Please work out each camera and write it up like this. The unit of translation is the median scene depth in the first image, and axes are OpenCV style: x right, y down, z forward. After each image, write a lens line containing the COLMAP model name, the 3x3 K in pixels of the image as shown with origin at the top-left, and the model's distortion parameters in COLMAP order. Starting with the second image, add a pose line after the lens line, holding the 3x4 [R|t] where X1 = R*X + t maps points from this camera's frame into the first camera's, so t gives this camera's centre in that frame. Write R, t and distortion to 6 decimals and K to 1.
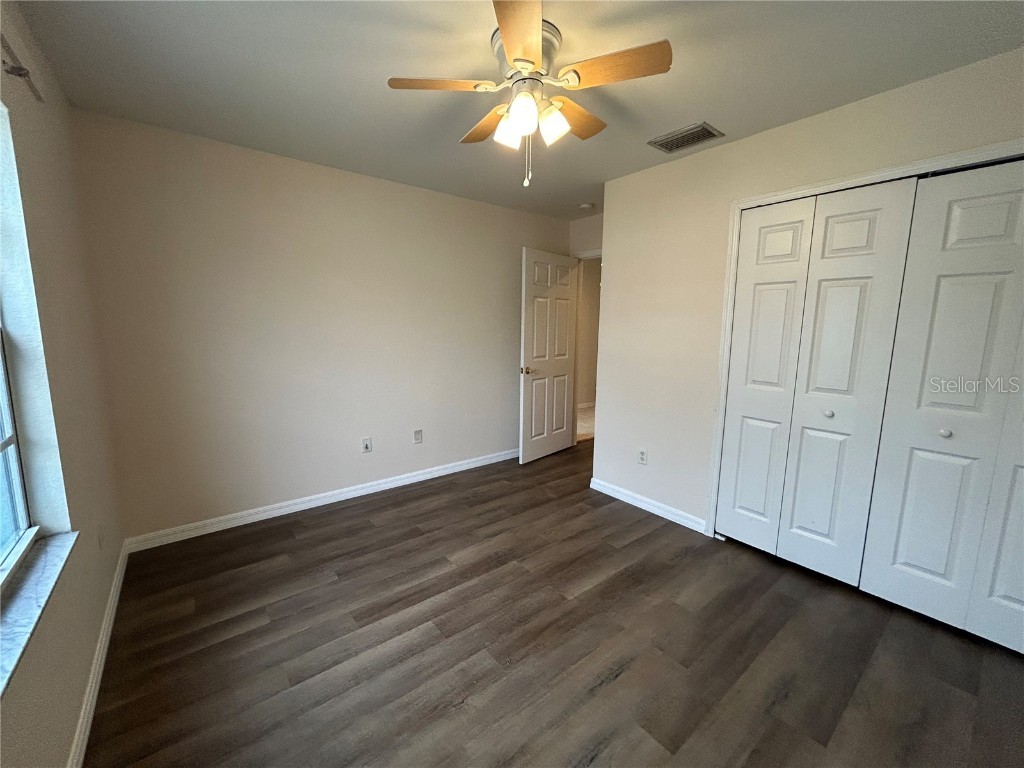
lens RADIAL K [[414.2, 0, 513.2], [0, 414.2, 381.3], [0, 0, 1]] dist [-0.000005, -0.000290]
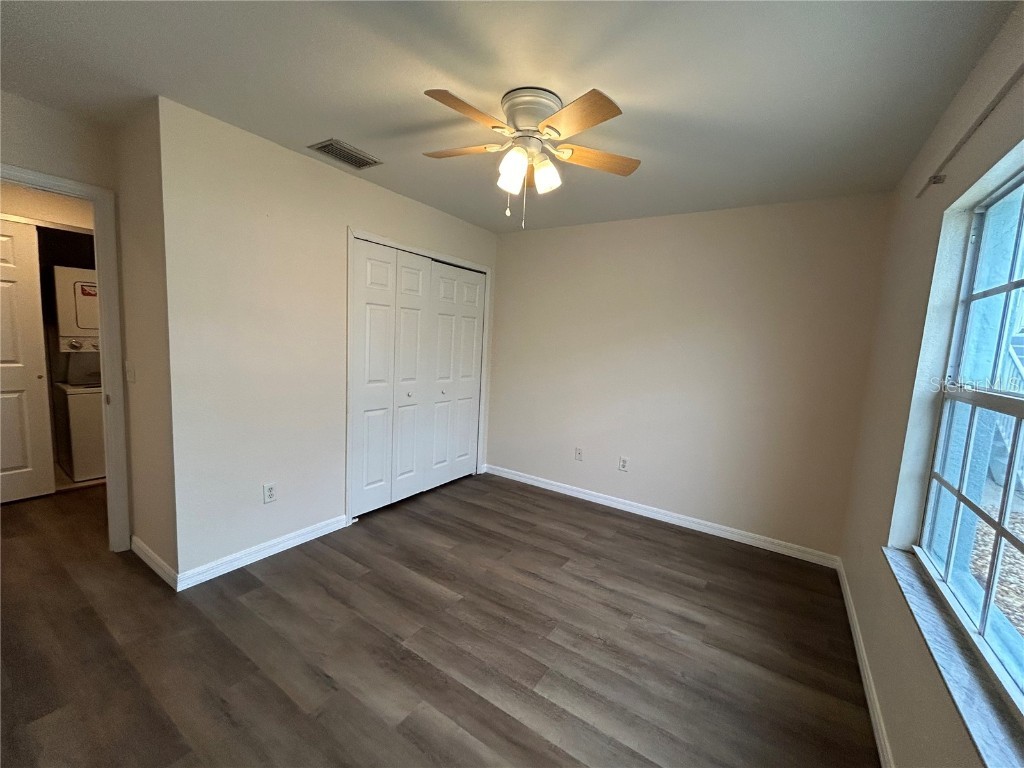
lens RADIAL K [[414.2, 0, 510.7], [0, 414.2, 384.1], [0, 0, 1]] dist [-0.000005, -0.000290]
pose [[-0.302338, -0.133284, 0.943836, -0.875787], [0.073898, 0.983918, 0.162615, -0.196482], [-0.950332, 0.118912, -0.287626, 1.151071]]
